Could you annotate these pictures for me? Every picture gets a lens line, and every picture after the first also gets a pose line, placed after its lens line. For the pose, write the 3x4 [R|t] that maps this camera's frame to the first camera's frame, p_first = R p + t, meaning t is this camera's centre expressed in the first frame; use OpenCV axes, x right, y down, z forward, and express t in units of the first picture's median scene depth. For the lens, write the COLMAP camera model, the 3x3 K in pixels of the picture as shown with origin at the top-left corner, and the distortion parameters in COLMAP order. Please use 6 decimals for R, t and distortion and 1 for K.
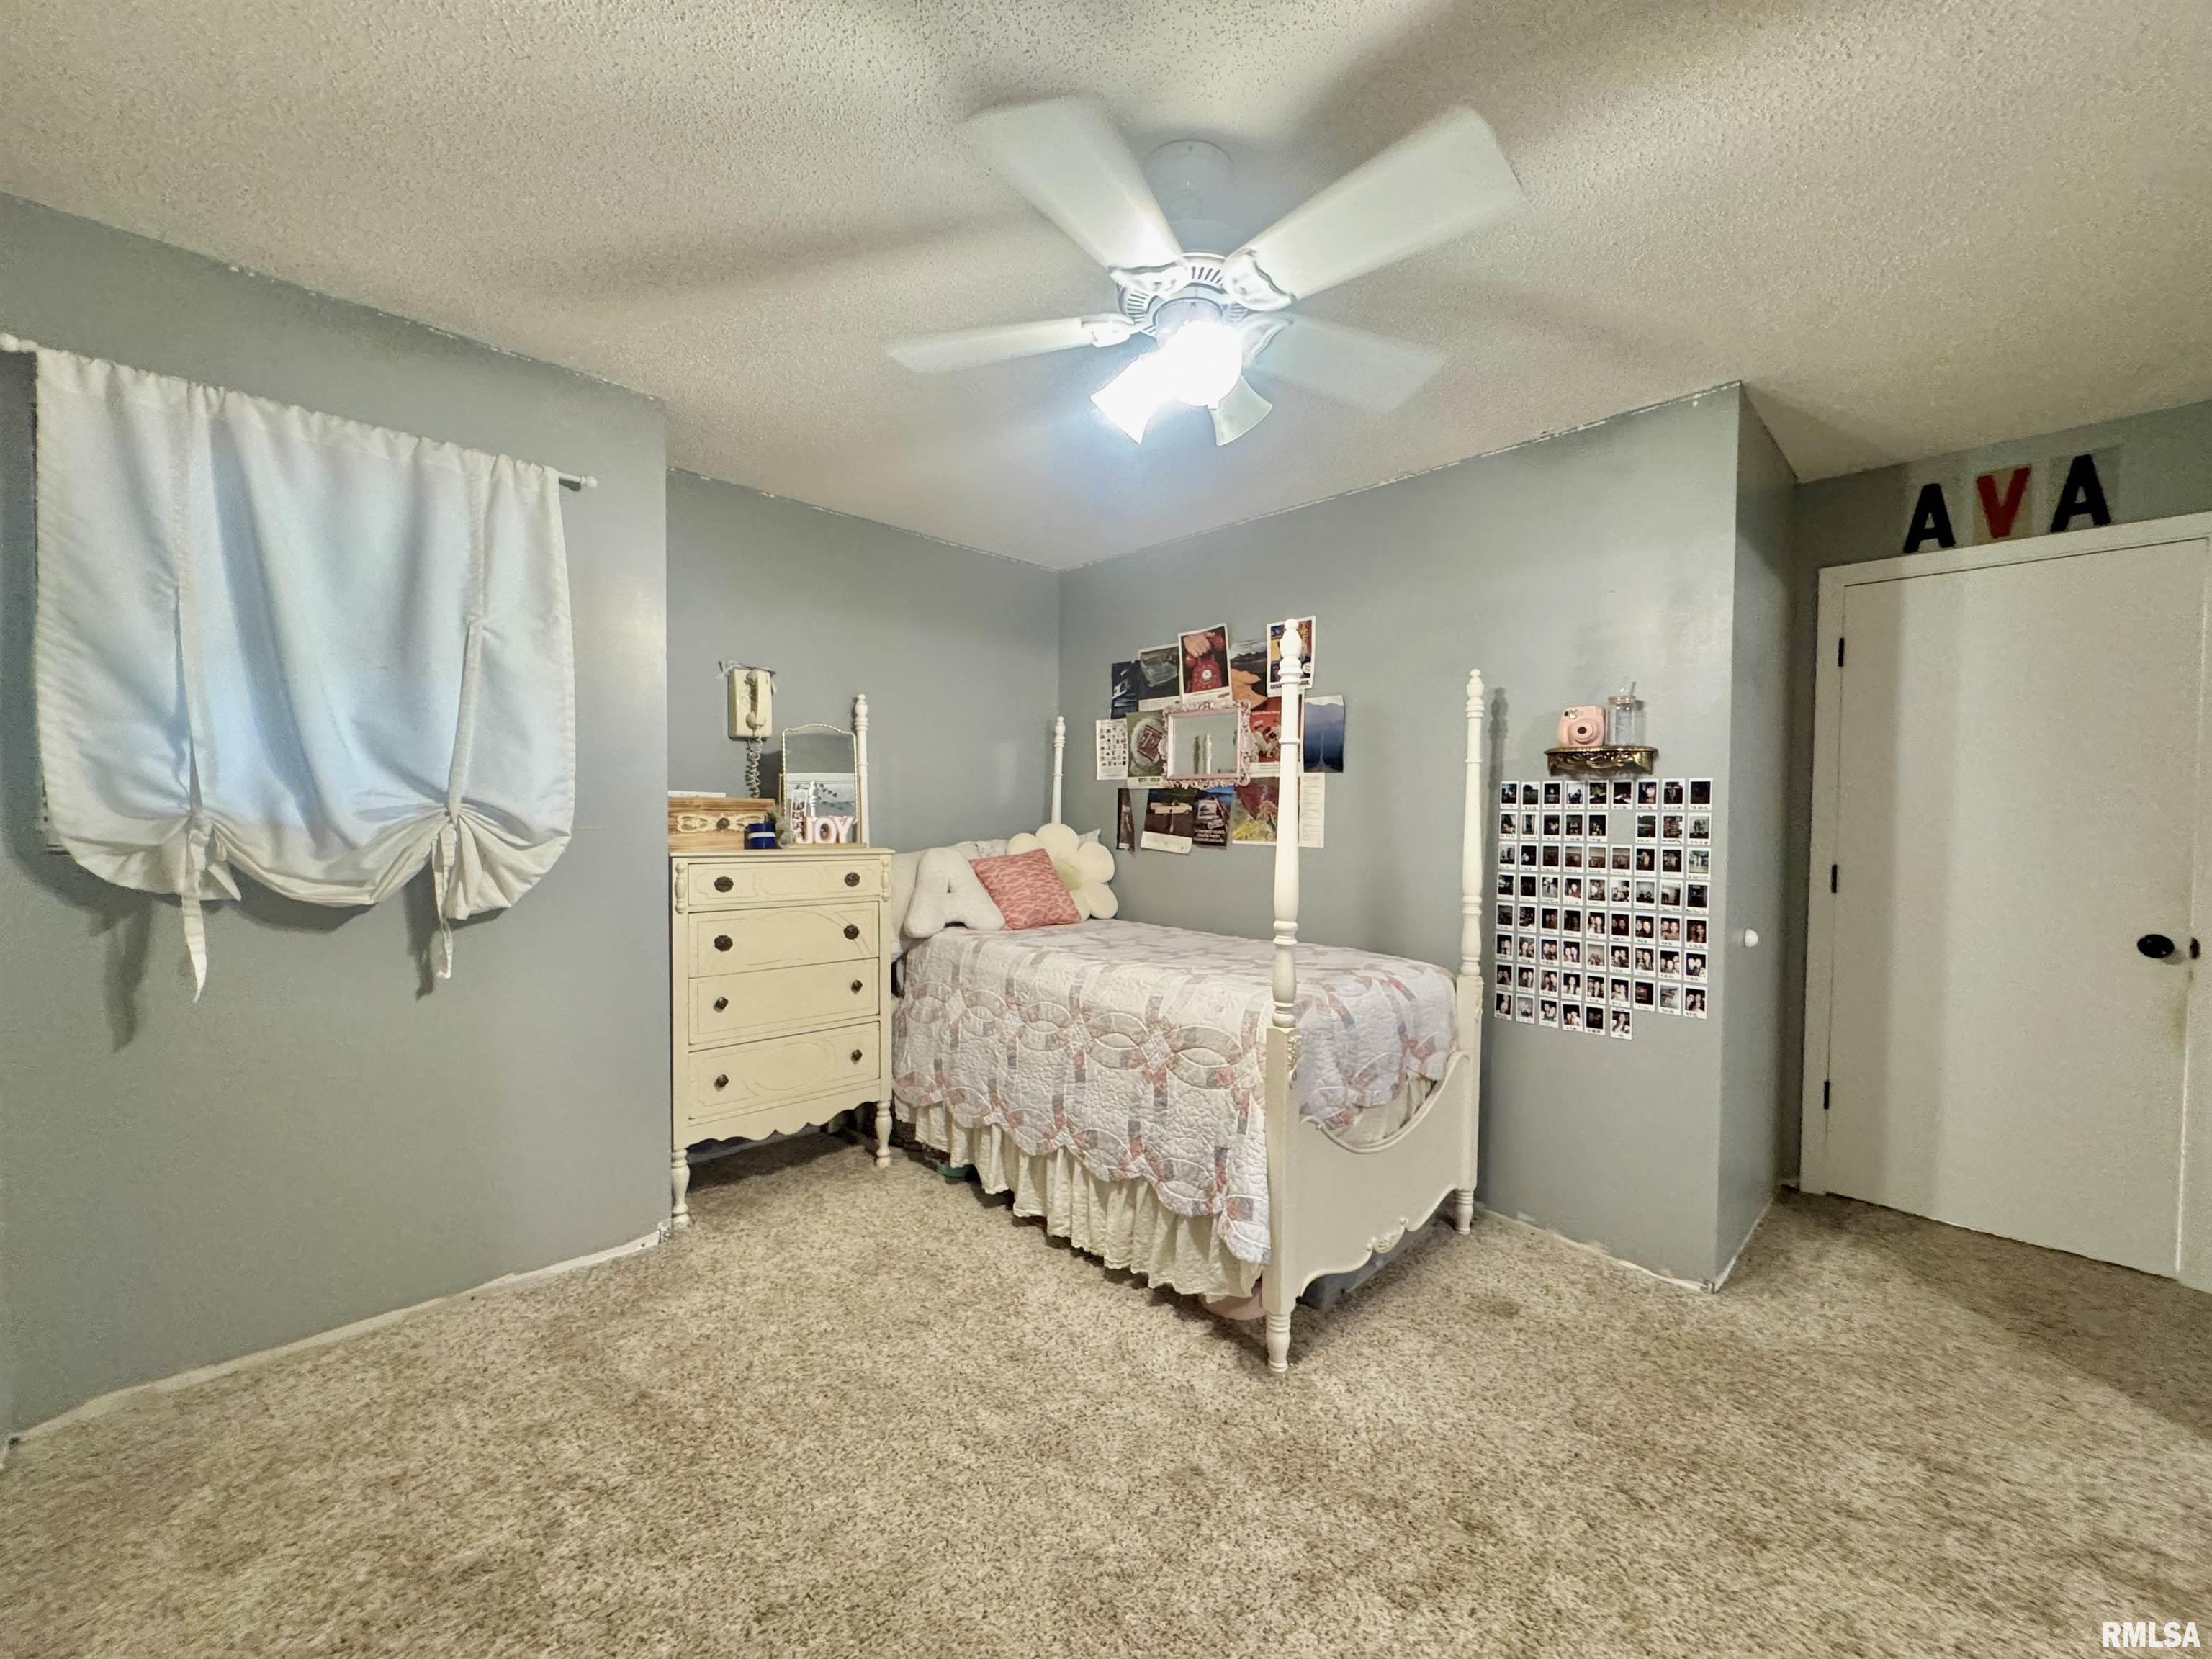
lens RADIAL K [[881.5, 0, 1106.0], [0, 881.5, 829.5], [0, 0, 1]] dist [-0.003104, 0.000740]
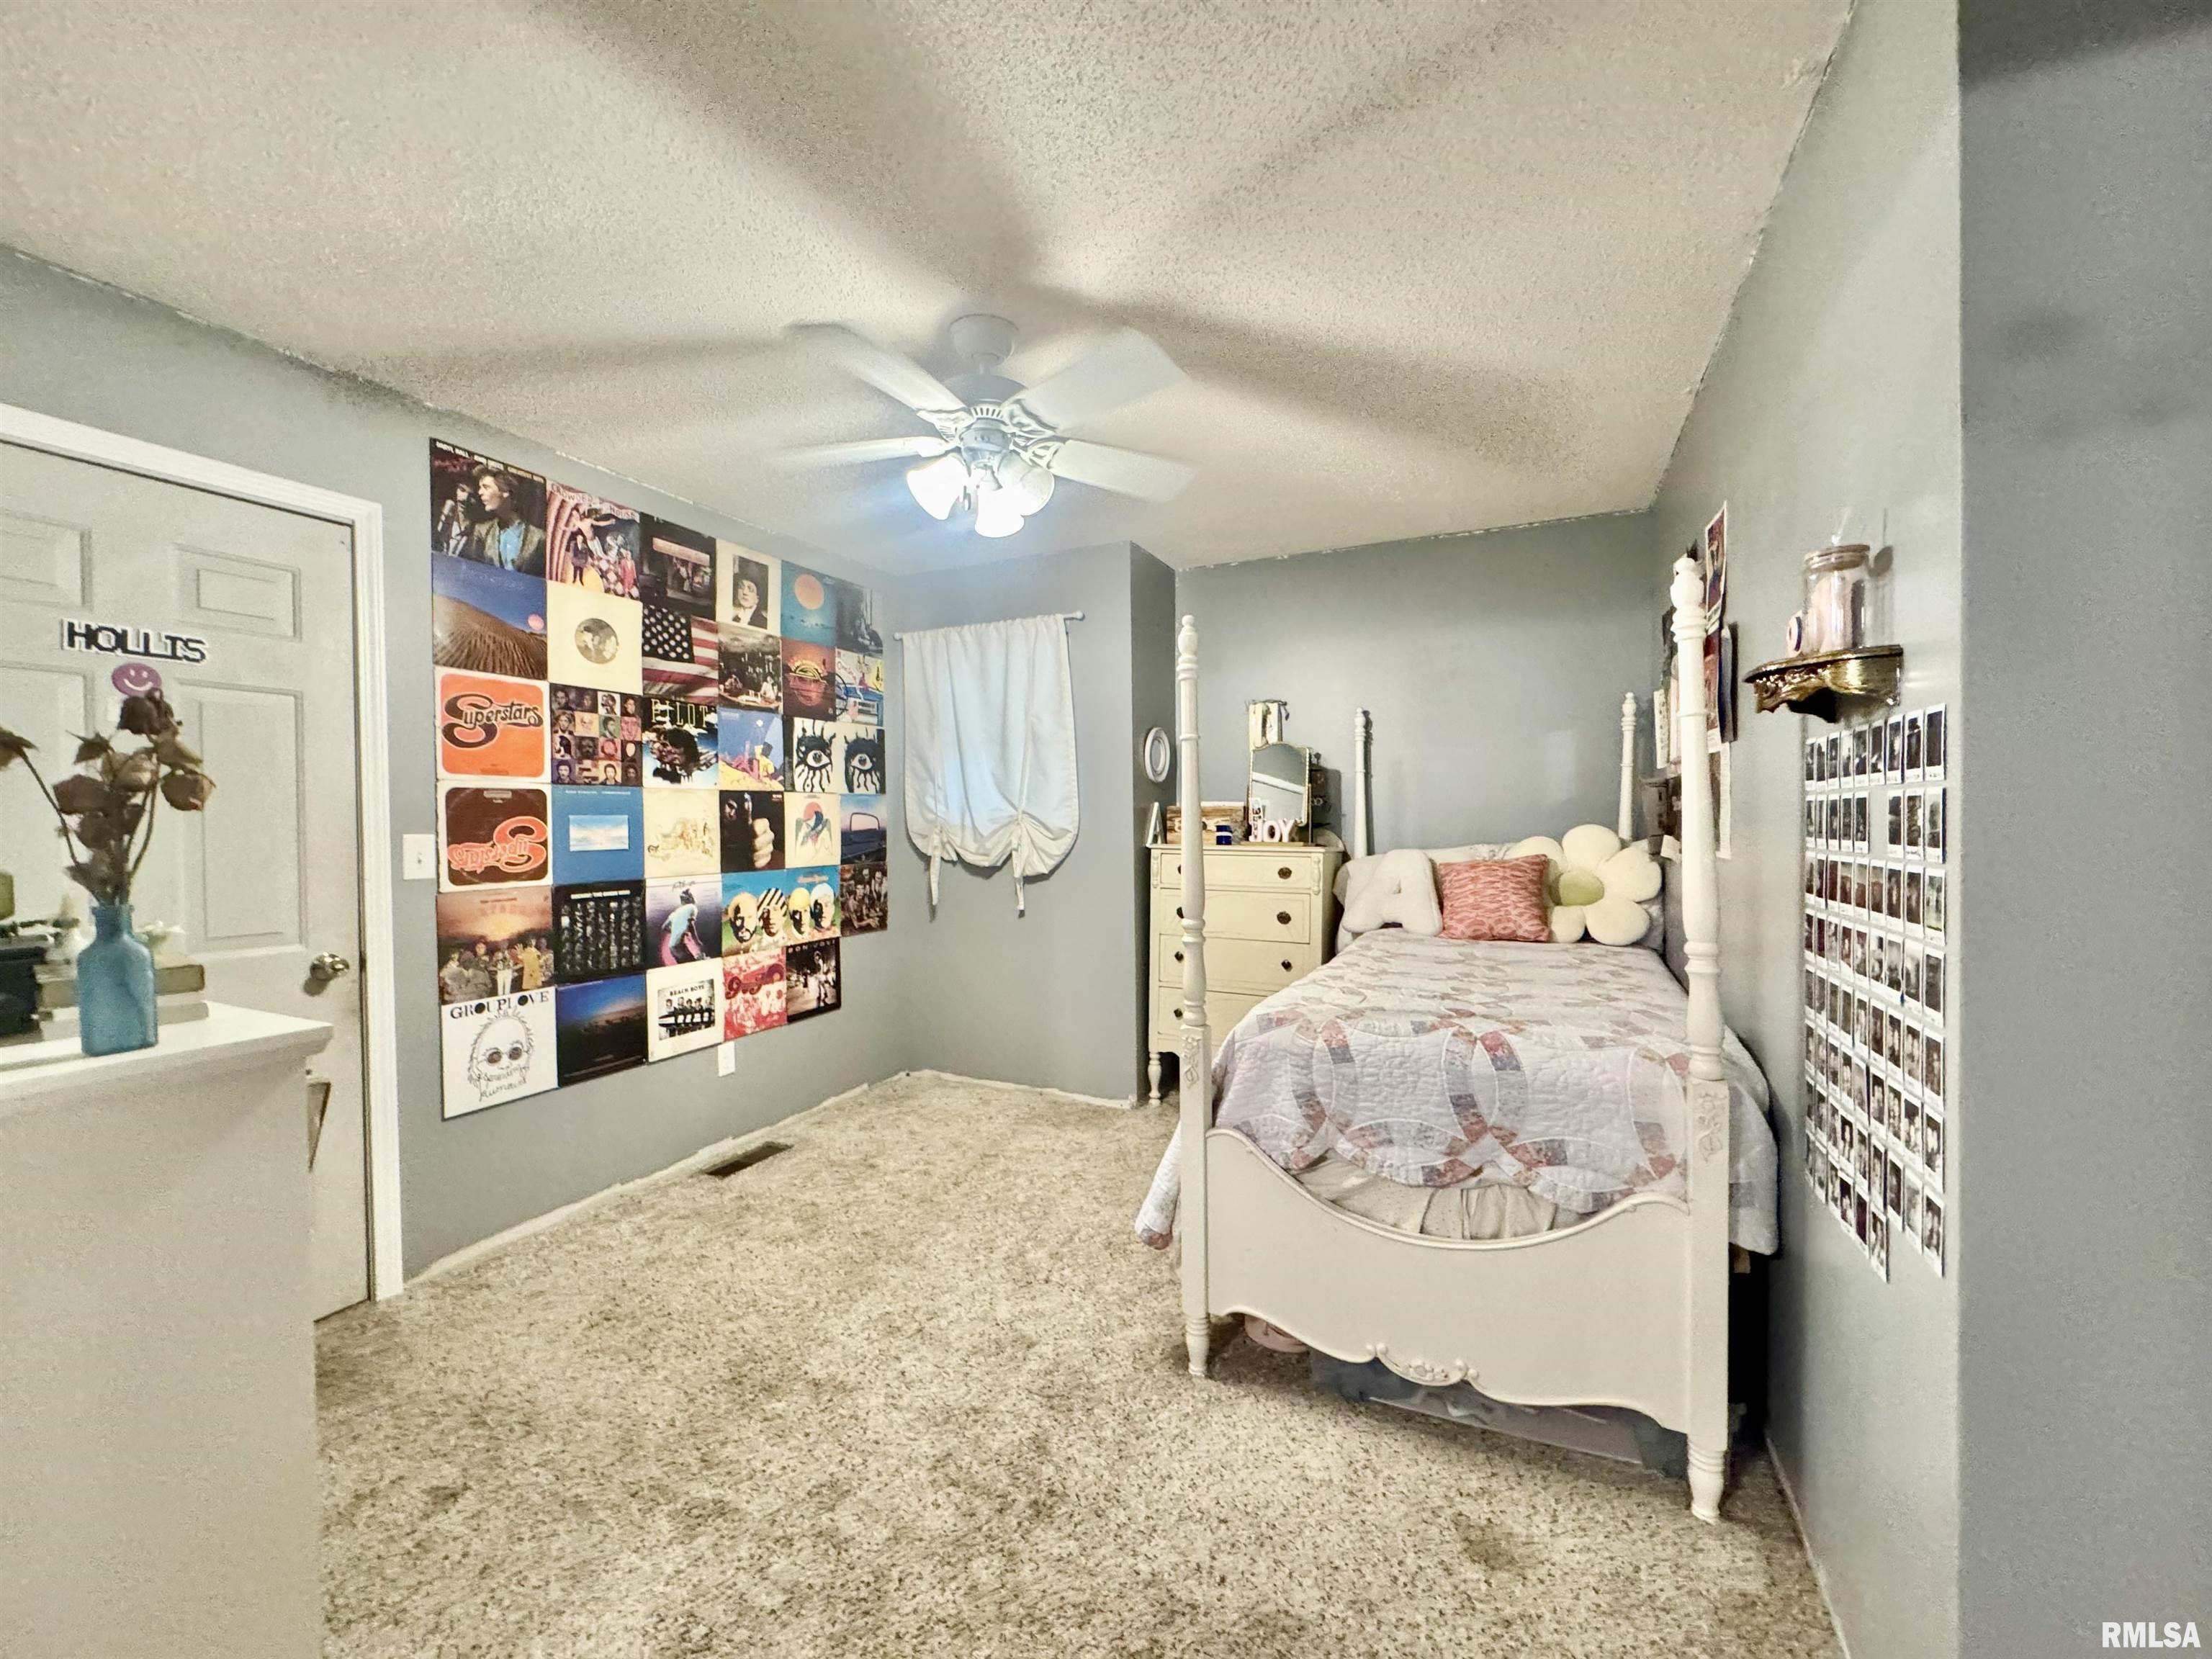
lens RADIAL K [[881.5, 0, 1106.0], [0, 881.5, 829.5], [0, 0, 1]] dist [-0.003104, 0.000740]
pose [[0.349975, 0.000452, -0.936759, 0.986542], [-0.010272, 0.999942, -0.003355, 0.007152], [0.936703, 0.010796, 0.349960, 0.499819]]
